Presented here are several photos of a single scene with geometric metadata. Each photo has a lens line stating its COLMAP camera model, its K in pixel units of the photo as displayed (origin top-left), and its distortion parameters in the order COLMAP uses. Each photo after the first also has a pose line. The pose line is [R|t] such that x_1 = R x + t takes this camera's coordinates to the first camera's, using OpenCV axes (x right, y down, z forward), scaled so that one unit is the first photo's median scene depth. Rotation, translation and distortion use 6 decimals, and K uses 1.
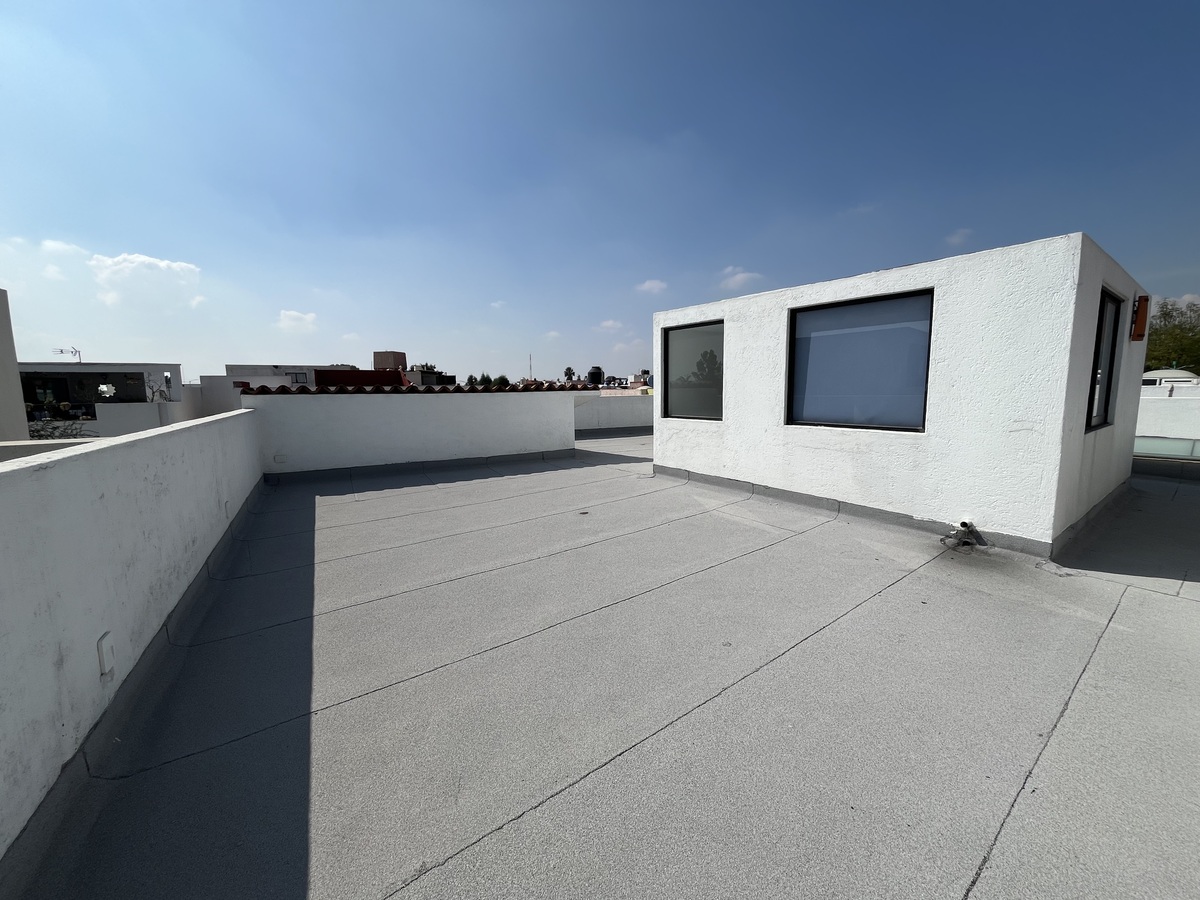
lens RADIAL K [[485.8, 0, 602.2], [0, 485.8, 447.3], [0, 0, 1]] dist [-0.001928, -0.000133]
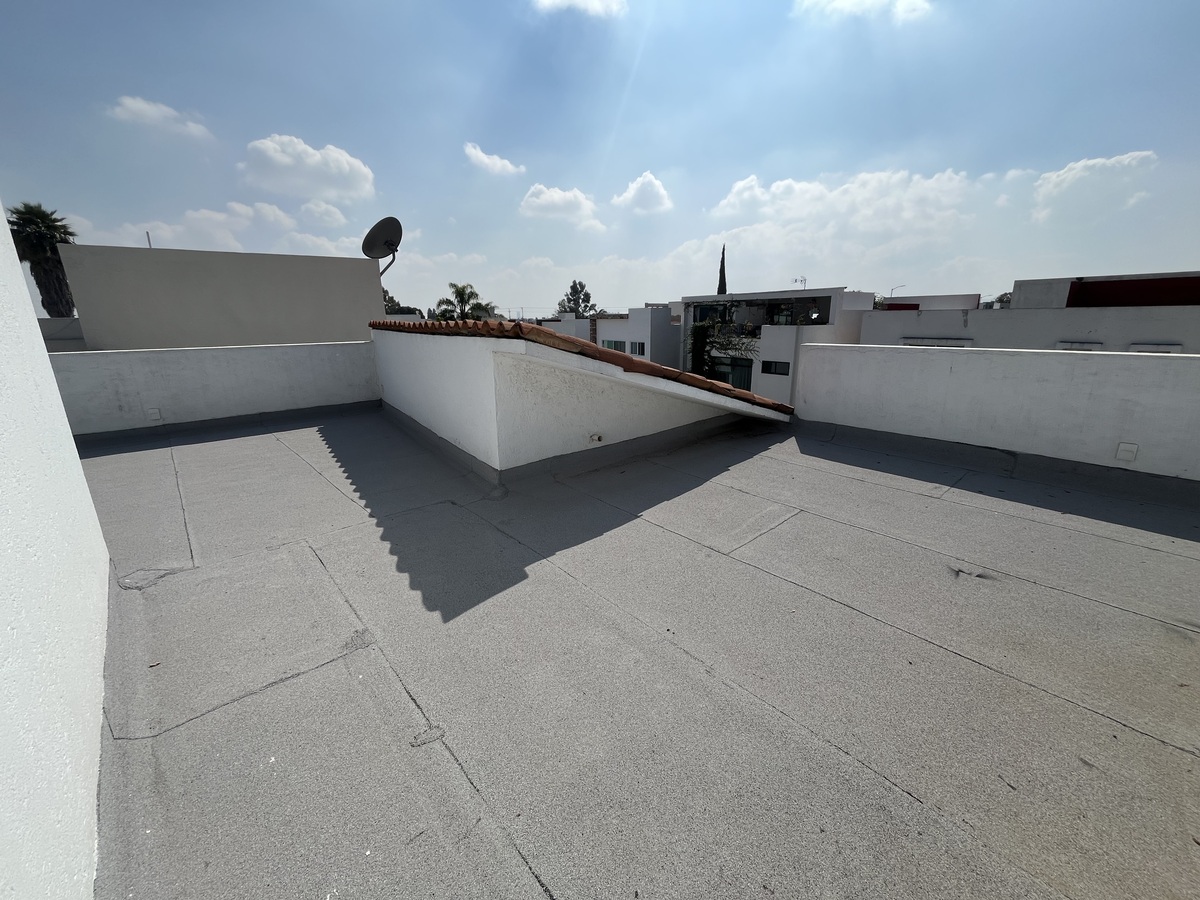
lens RADIAL K [[485.8, 0, 602.2], [0, 485.8, 447.3], [0, 0, 1]] dist [-0.001928, -0.000133]
pose [[0.084519, 0.269452, -0.959298, 0.134998], [-0.114194, 0.959019, 0.259313, -0.053239], [0.989857, 0.087629, 0.111825, 0.395078]]
